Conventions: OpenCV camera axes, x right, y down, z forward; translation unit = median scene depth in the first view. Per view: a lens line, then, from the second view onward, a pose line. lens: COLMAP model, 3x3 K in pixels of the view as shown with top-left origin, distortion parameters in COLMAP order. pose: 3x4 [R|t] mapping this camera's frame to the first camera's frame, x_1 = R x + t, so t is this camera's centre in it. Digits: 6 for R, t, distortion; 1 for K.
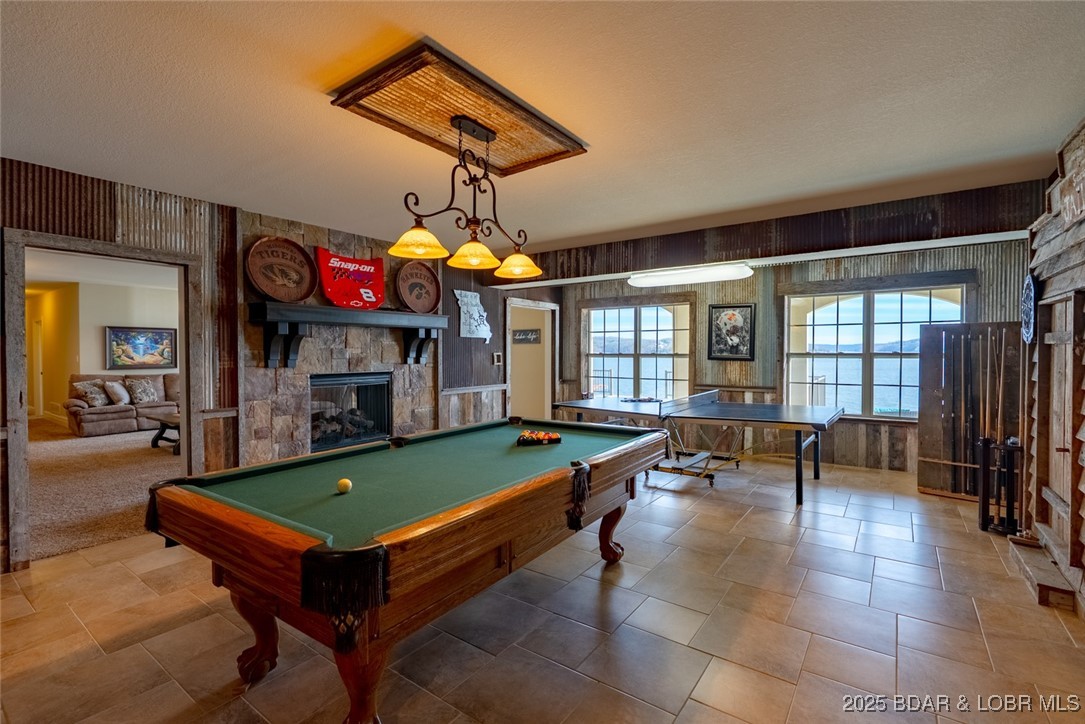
lens RADIAL K [[489.9, 0, 540.9], [0, 489.9, 359.0], [0, 0, 1]] dist [0.001327, 0.000194]
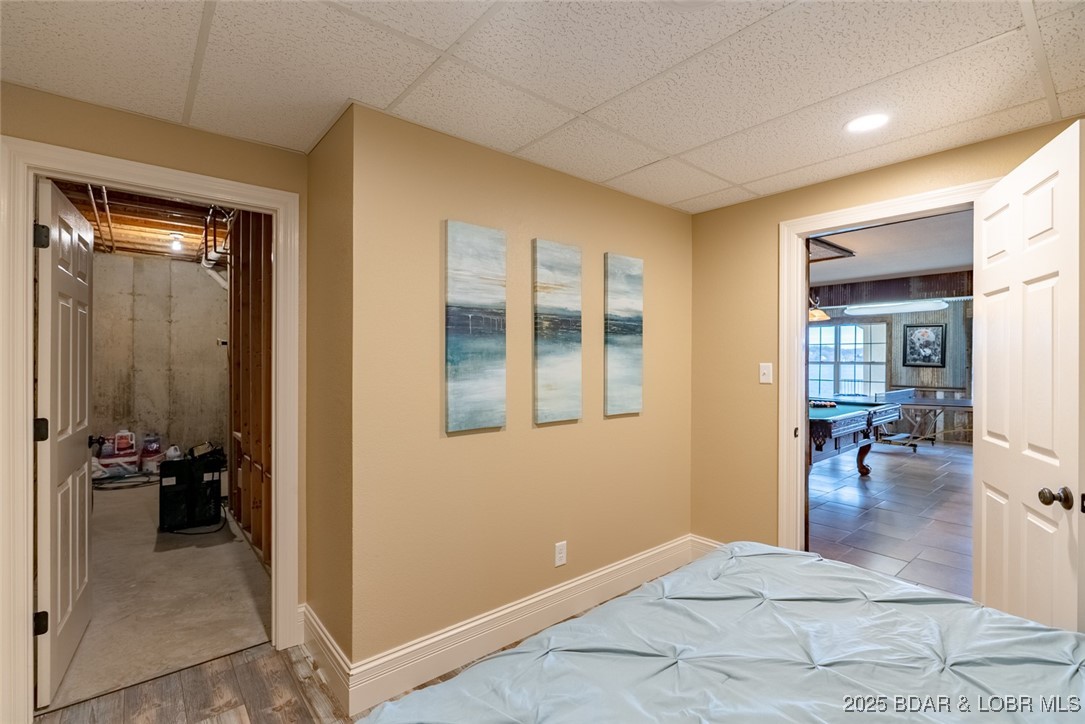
lens RADIAL K [[489.9, 0, 540.3], [0, 489.9, 359.5], [0, 0, 1]] dist [0.001327, 0.000194]
pose [[0.968629, 0.006561, -0.248426, -0.282085], [-0.010183, 0.999860, -0.013295, 0.010515], [0.248304, 0.015408, 0.968560, -0.528544]]
